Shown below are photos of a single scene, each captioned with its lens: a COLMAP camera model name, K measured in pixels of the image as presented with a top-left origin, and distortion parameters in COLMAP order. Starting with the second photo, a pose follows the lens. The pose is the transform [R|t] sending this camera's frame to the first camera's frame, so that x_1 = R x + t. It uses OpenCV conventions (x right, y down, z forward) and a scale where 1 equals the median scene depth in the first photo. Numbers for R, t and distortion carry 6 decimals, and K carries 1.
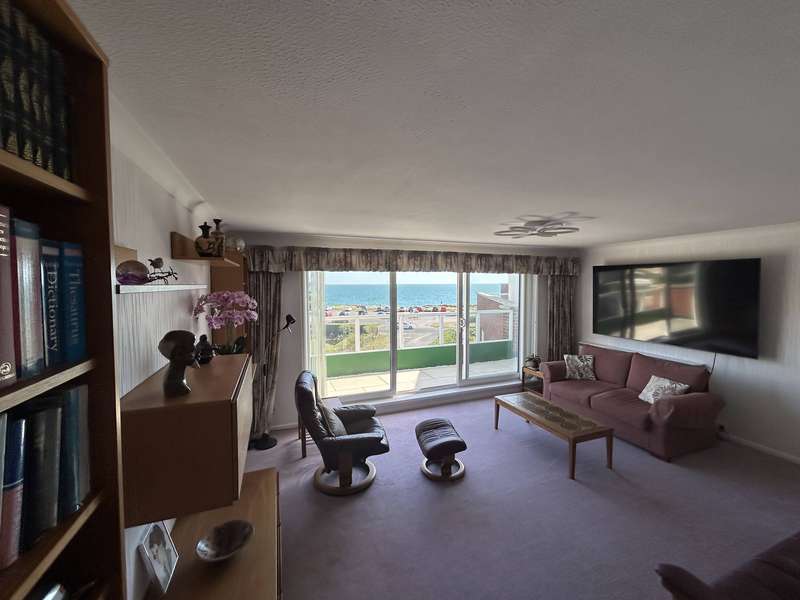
lens RADIAL K [[320.1, 0, 400.0], [0, 320.1, 300.0], [0, 0, 1]] dist [-0.001018, -0.000263]
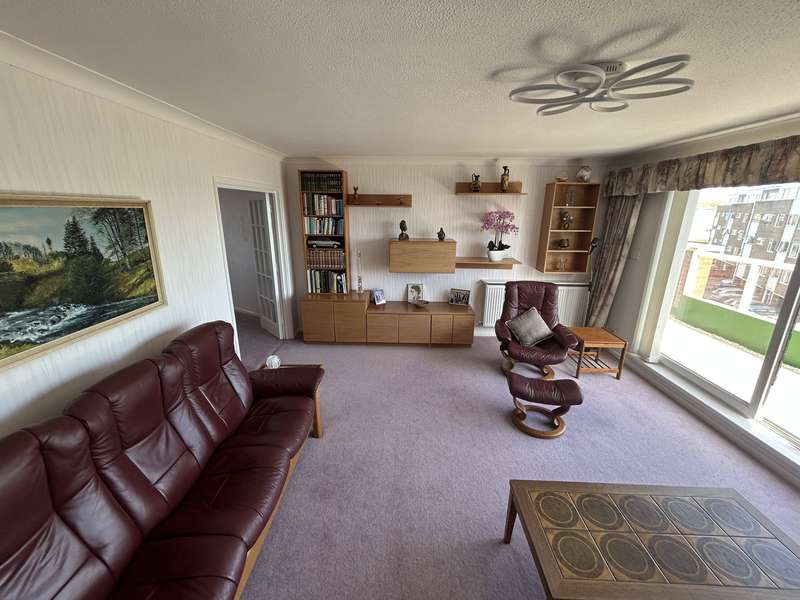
lens RADIAL K [[320.1, 0, 400.0], [0, 320.1, 300.0], [0, 0, 1]] dist [-0.001018, -0.000263]
pose [[-0.304244, 0.258892, -0.916739, 0.714798], [-0.057269, 0.955649, 0.288887, -0.025723], [0.950871, 0.140393, -0.275923, 0.627872]]
